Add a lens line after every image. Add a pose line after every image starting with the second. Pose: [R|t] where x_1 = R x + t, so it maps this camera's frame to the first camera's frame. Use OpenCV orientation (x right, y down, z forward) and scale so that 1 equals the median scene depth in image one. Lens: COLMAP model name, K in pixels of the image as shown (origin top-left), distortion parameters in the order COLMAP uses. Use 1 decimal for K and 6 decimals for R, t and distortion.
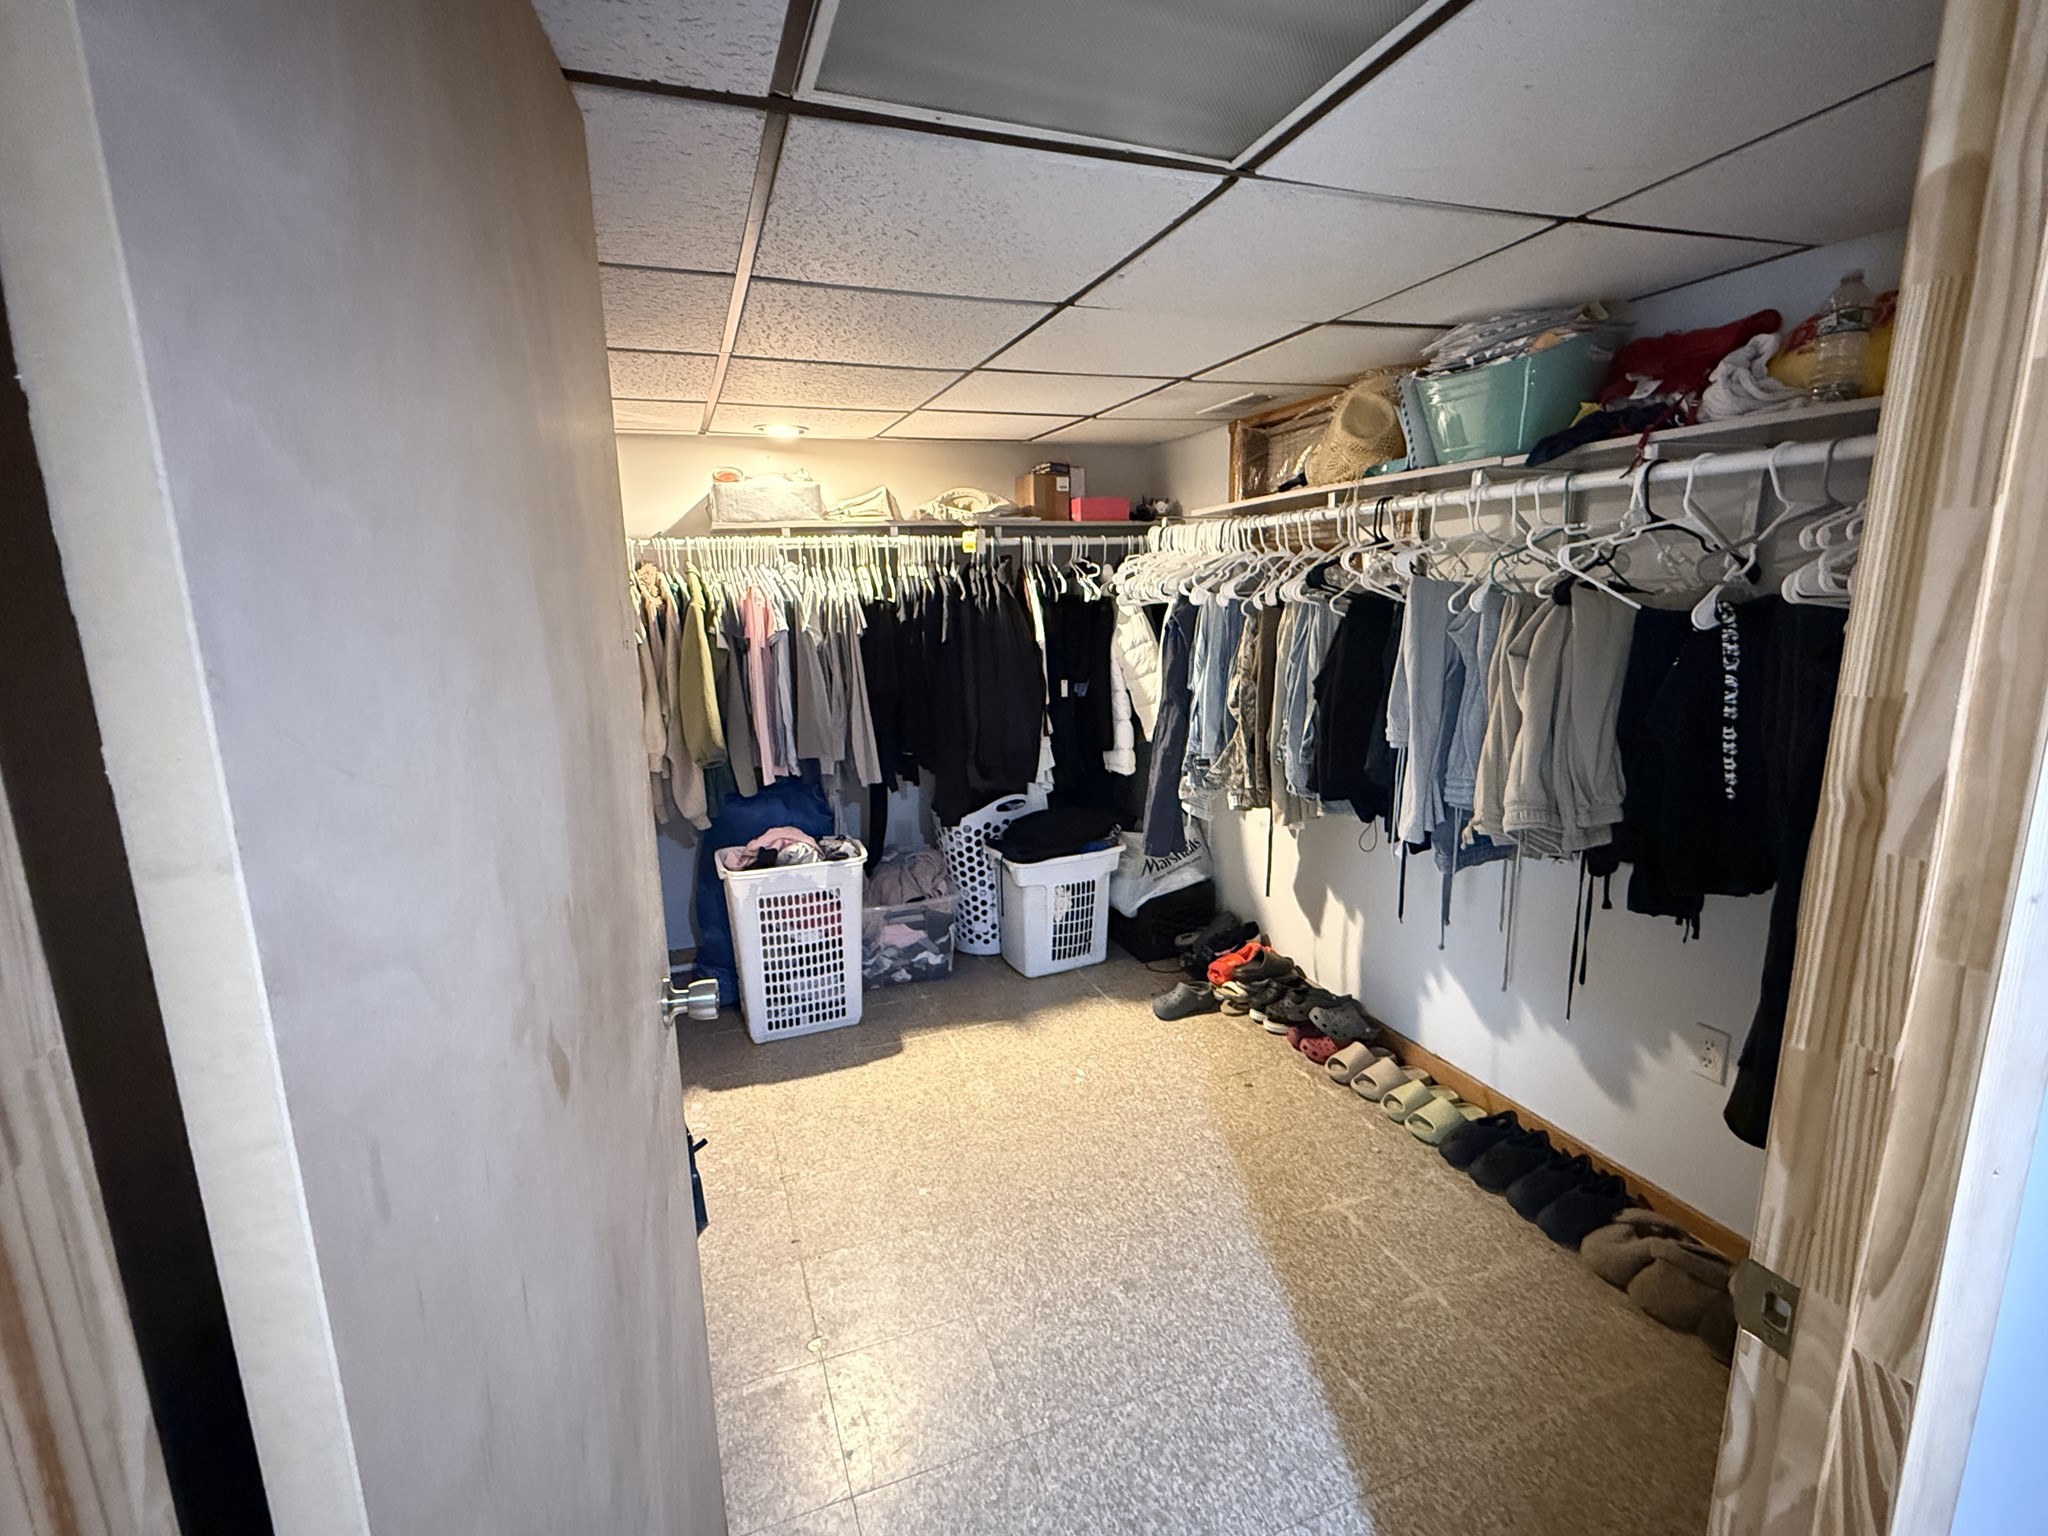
lens RADIAL K [[946.7, 0, 1020.5], [0, 946.7, 773.6], [0, 0, 1]] dist [-0.000398, -0.000775]
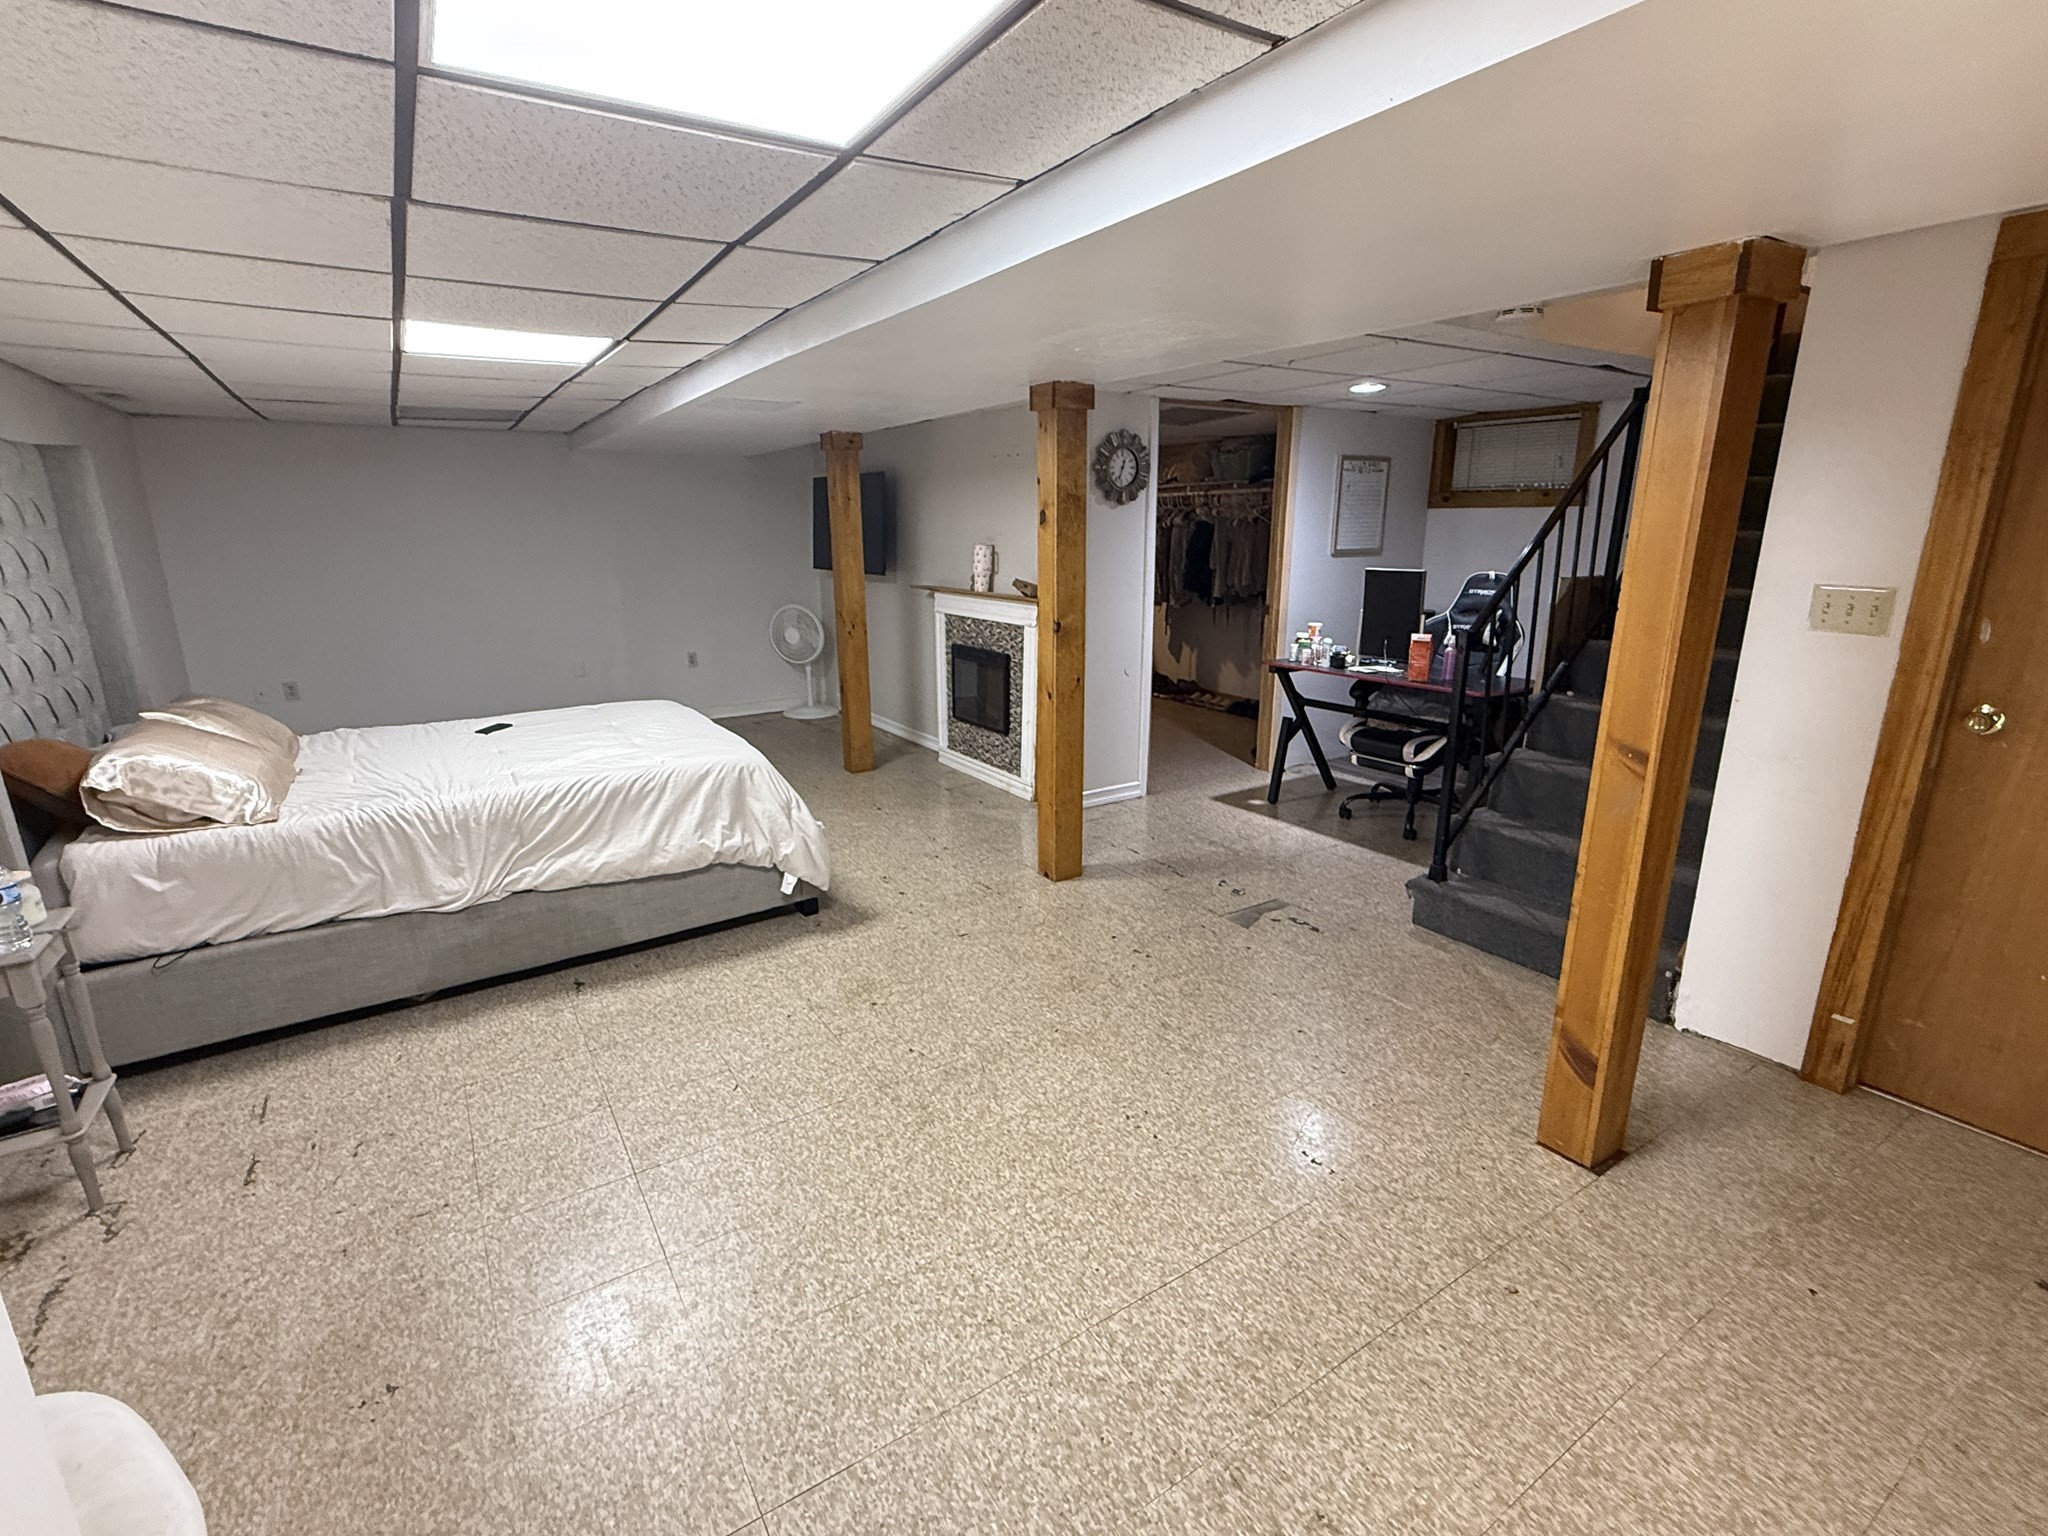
lens RADIAL K [[946.7, 0, 1020.5], [0, 946.7, 773.6], [0, 0, 1]] dist [-0.000398, -0.000775]
pose [[0.977054, -0.036646, 0.209817, -0.572950], [0.024291, 0.997832, 0.061160, 0.274041], [-0.211604, -0.054660, 0.975826, -1.241378]]
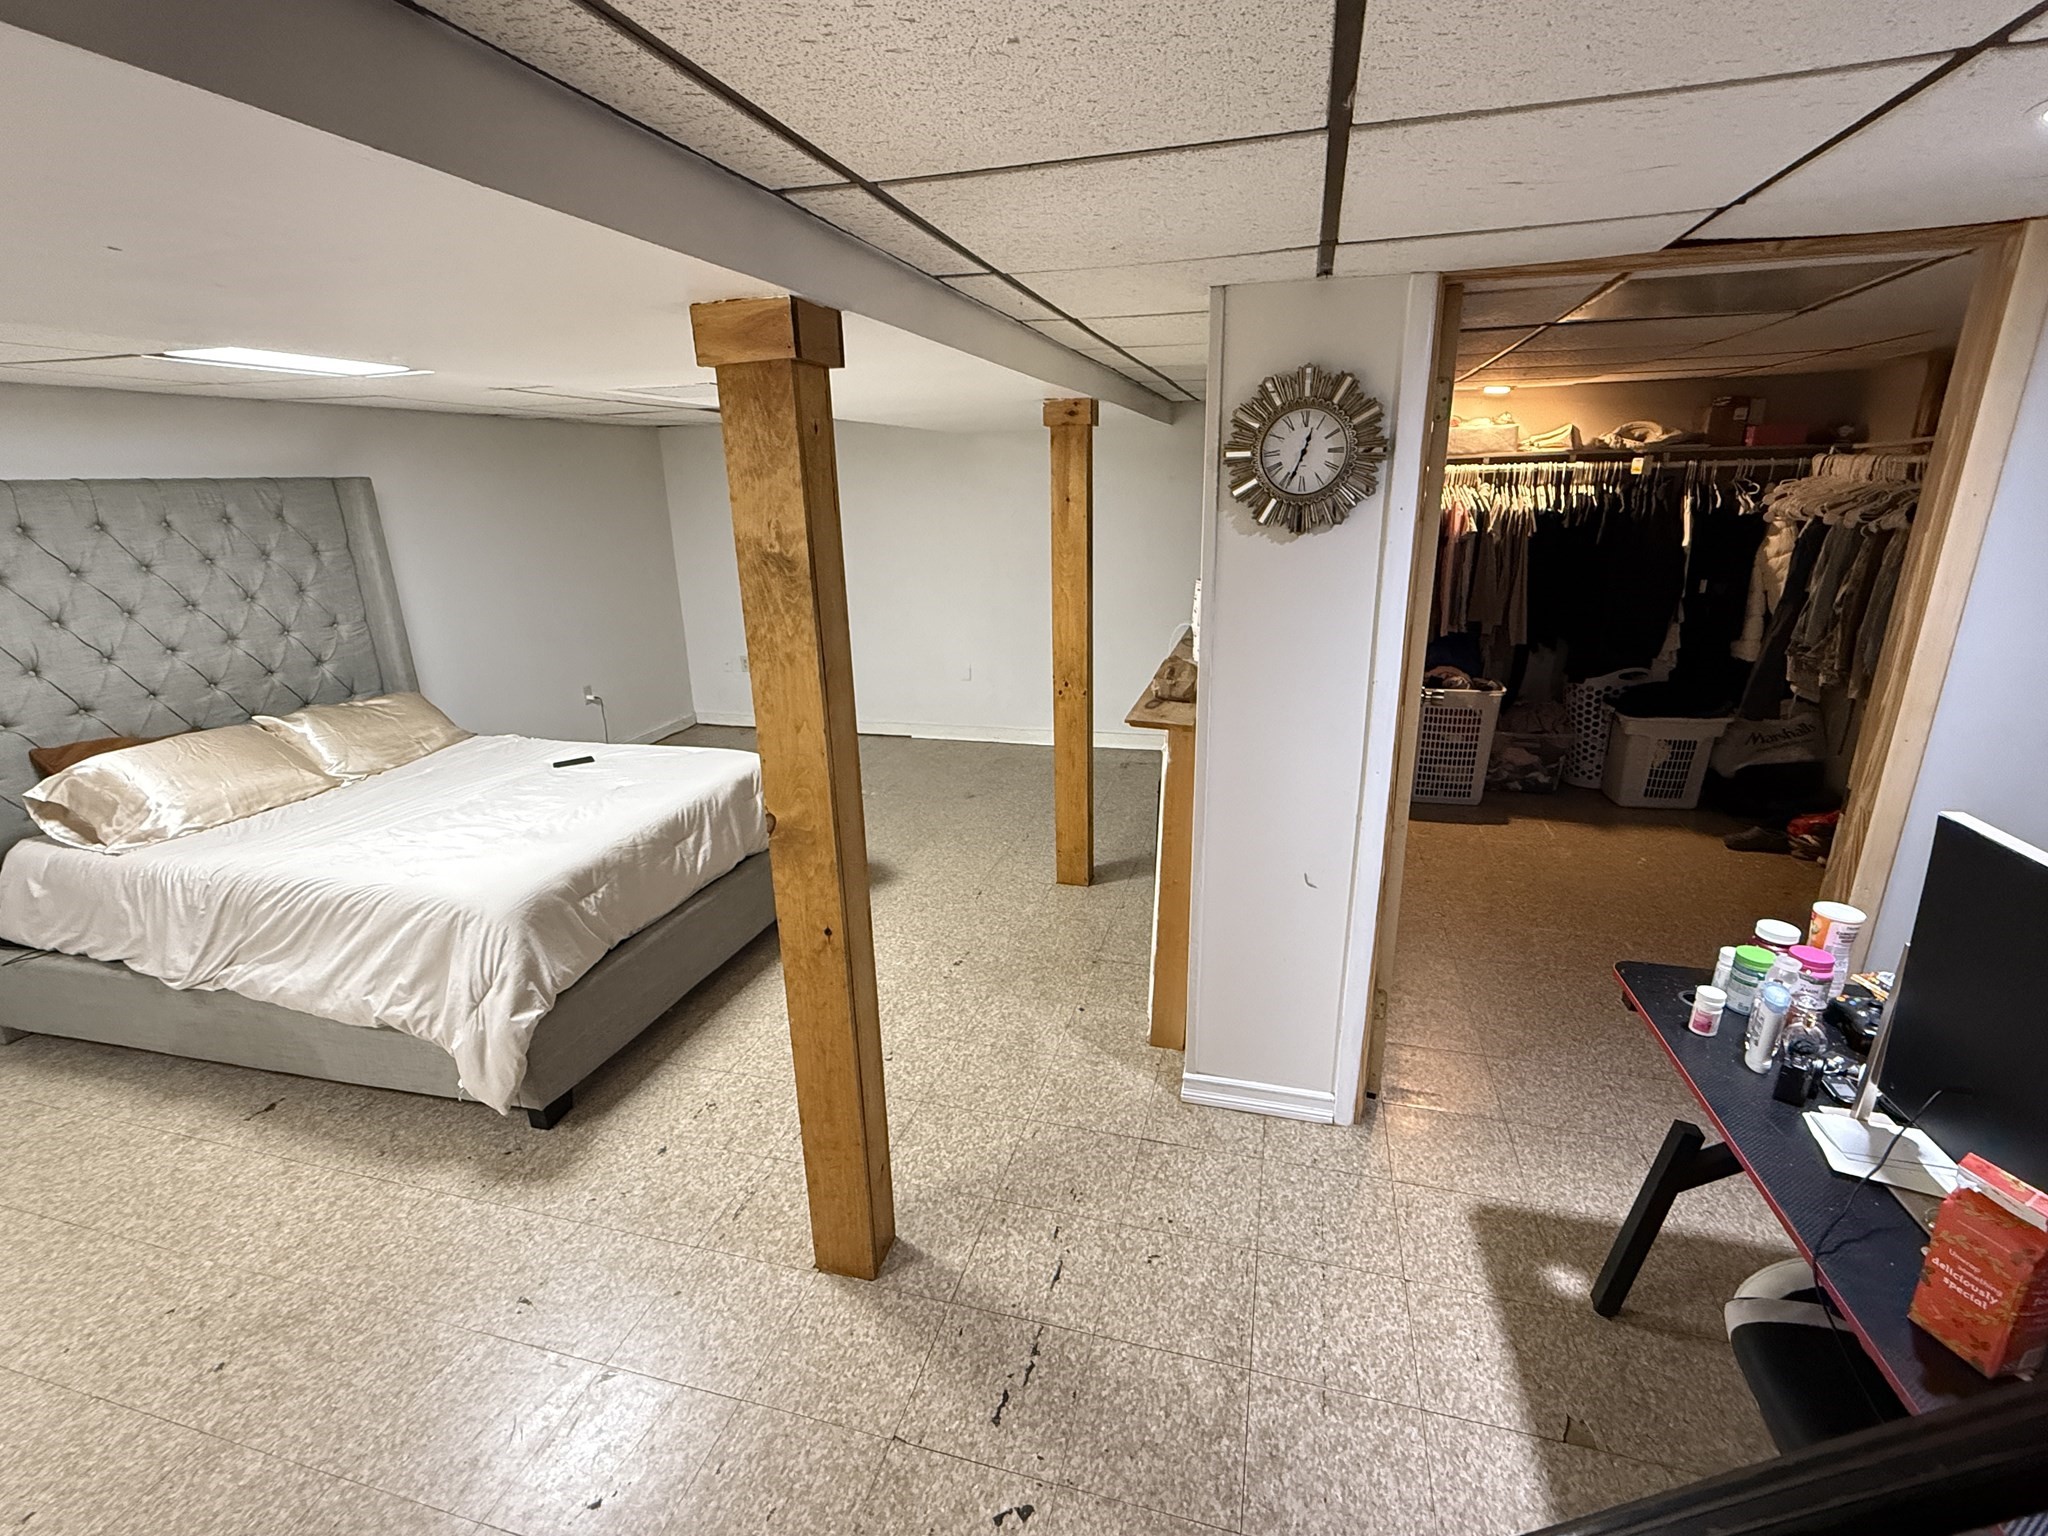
lens RADIAL K [[946.7, 0, 1020.5], [0, 946.7, 773.6], [0, 0, 1]] dist [-0.000398, -0.000775]
pose [[0.806077, 0.180979, -0.563459, 0.071536], [-0.111996, 0.981539, 0.155043, 0.061705], [0.581116, -0.061871, 0.811465, -0.564973]]
